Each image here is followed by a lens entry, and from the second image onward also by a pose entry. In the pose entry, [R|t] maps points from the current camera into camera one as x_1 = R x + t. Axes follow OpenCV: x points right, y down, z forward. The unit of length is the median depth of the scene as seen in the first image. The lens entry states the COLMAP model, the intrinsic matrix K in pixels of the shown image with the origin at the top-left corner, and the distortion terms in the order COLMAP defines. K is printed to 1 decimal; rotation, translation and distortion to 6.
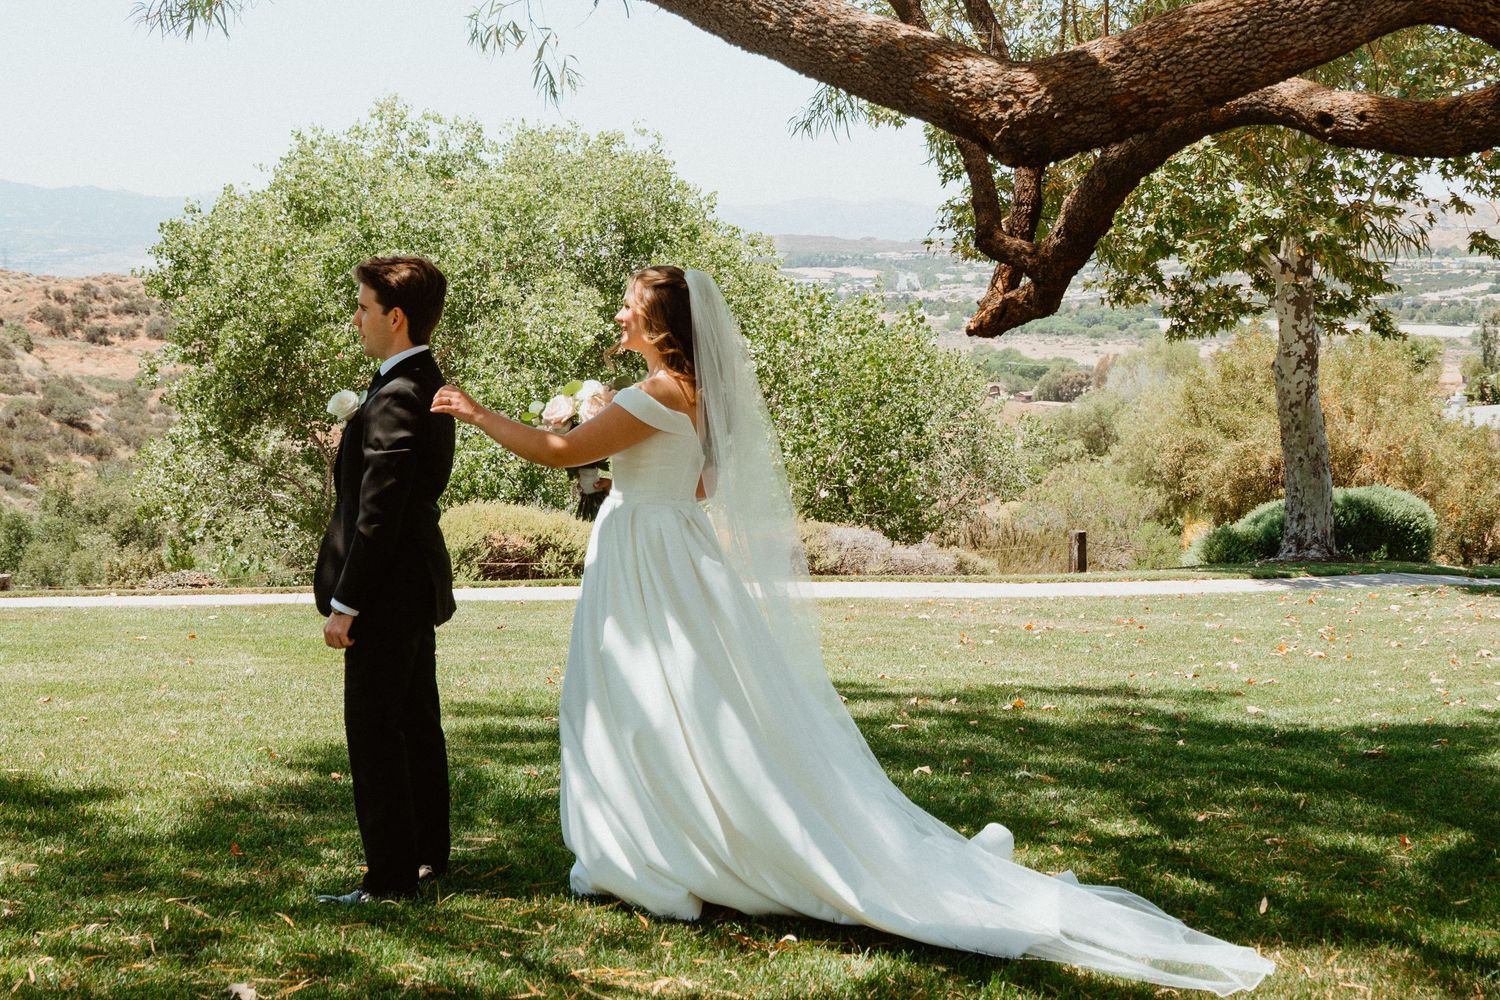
lens RADIAL K [[2979.6, 0, 750.0], [0, 2979.6, 500.0], [0, 0, 1]] dist [-0.175369, 0.032377]
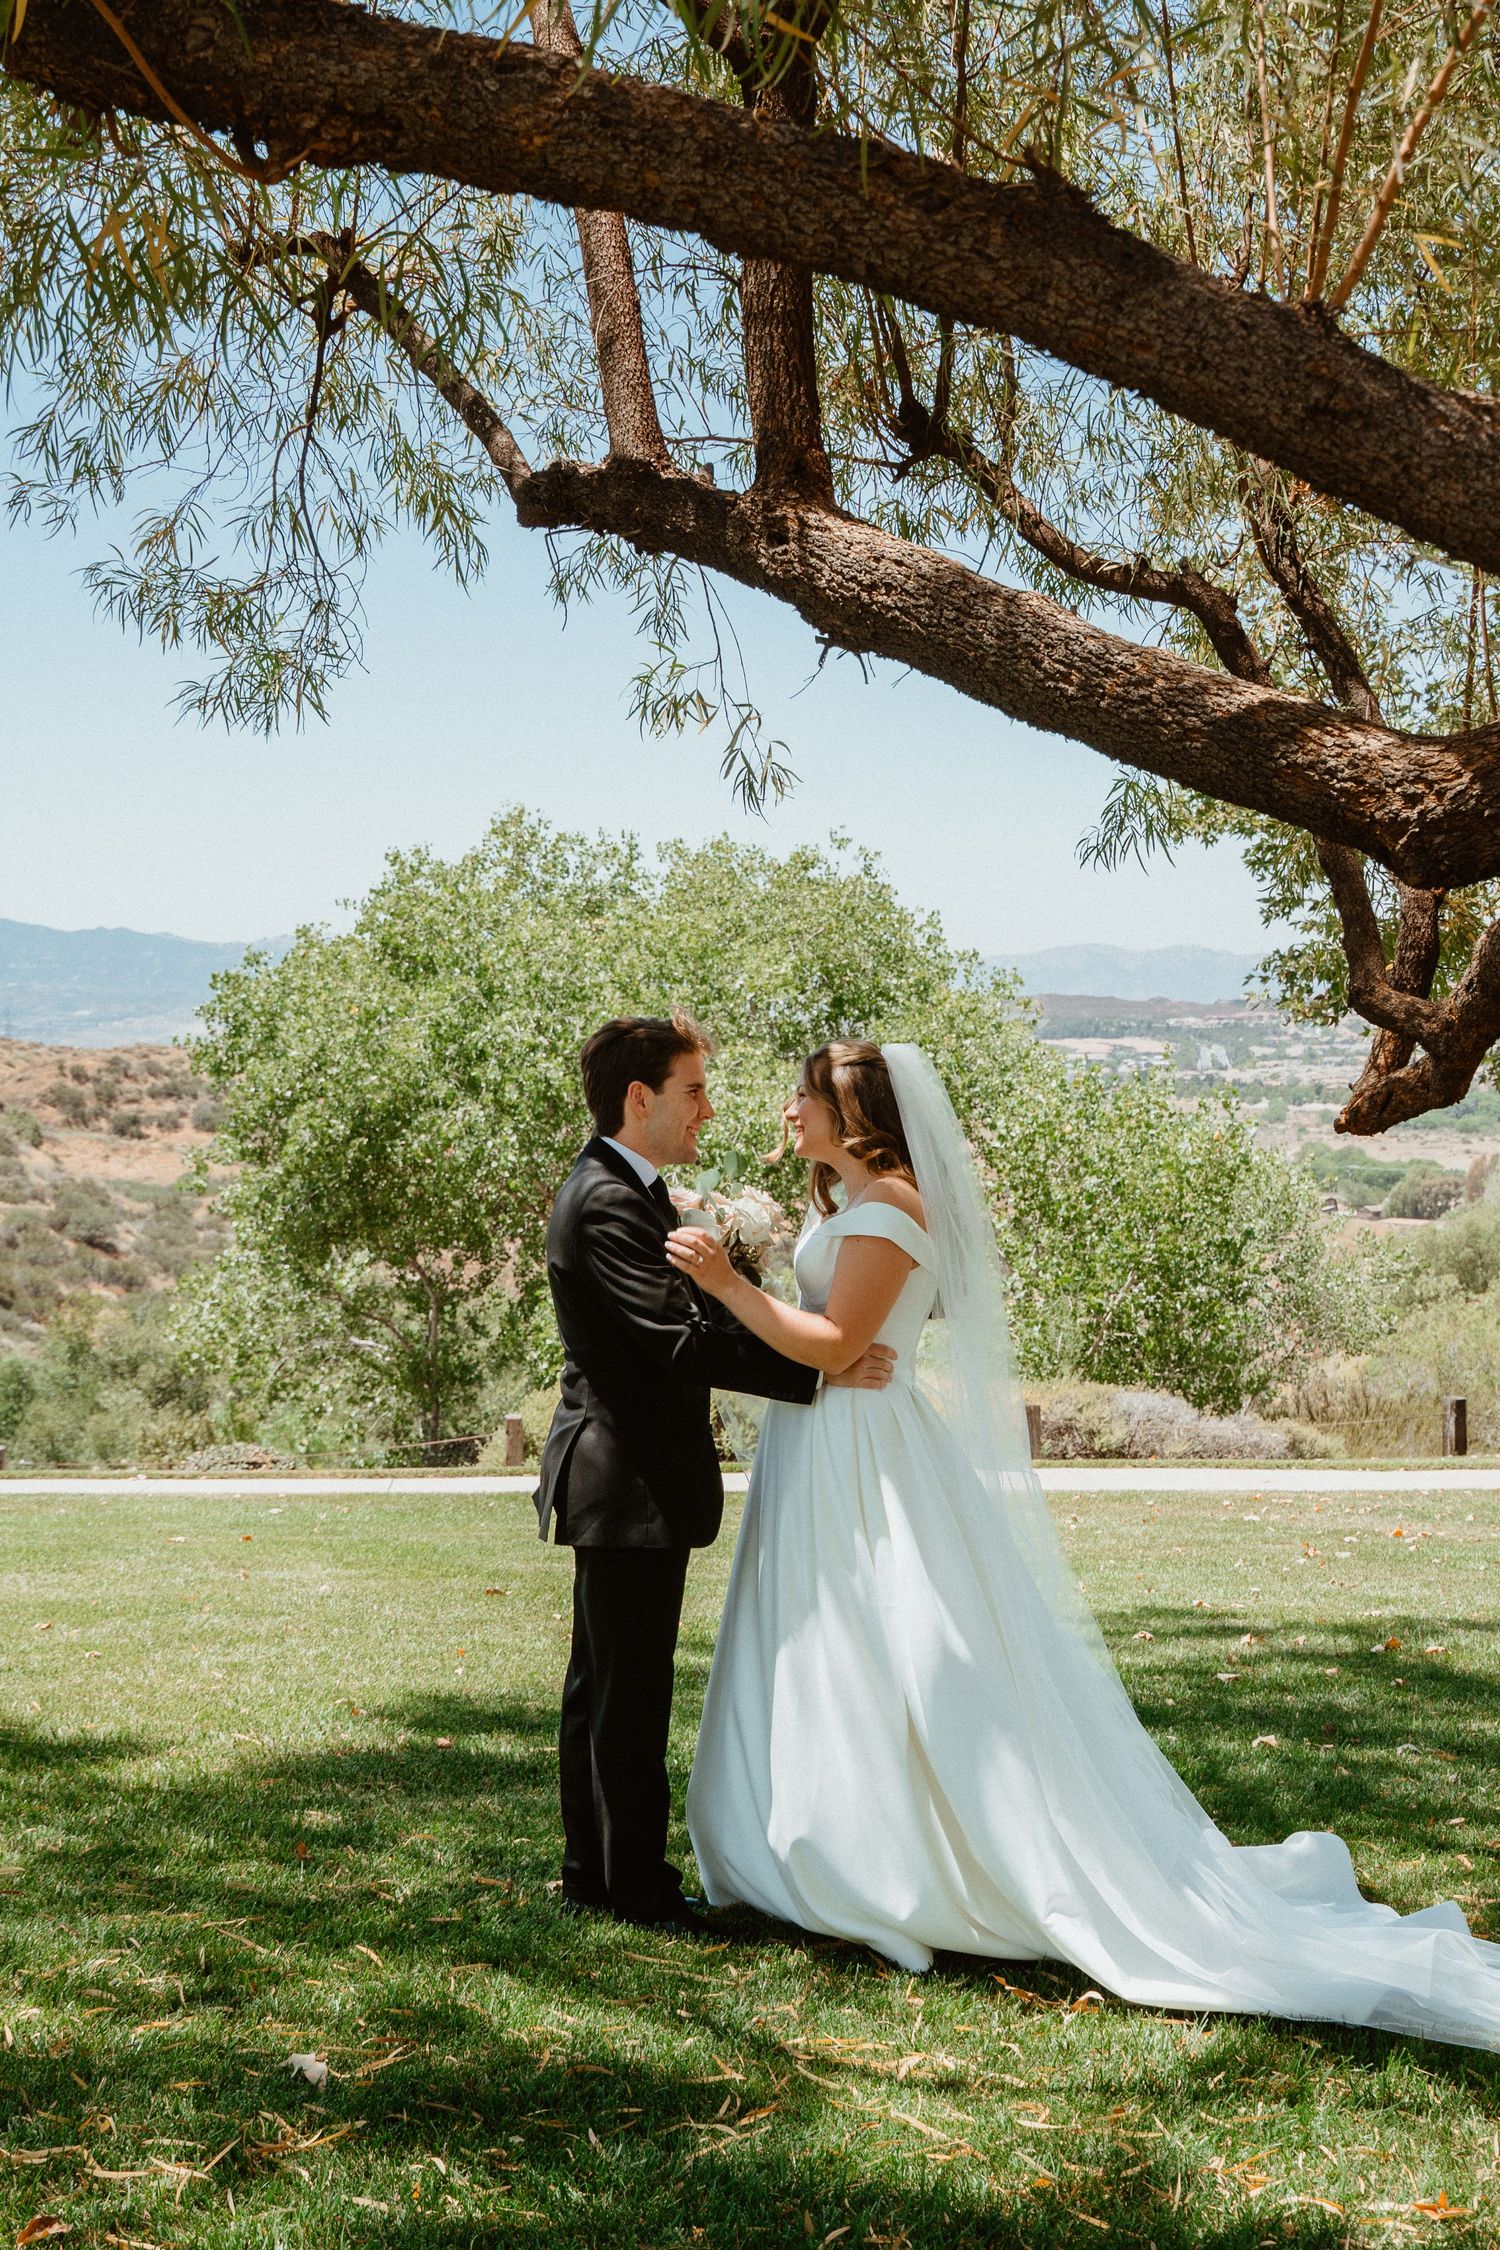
lens RADIAL K [[4469.4, 0, 750.0], [0, 4469.4, 1125.0], [0, 0, 1]] dist [-0.175369, 0.032377]
pose [[0.997345, 0.001875, -0.072803, 0.016806], [-0.005977, 0.998403, -0.056173, 0.005836], [0.072581, 0.056459, 0.995763, -0.100911]]
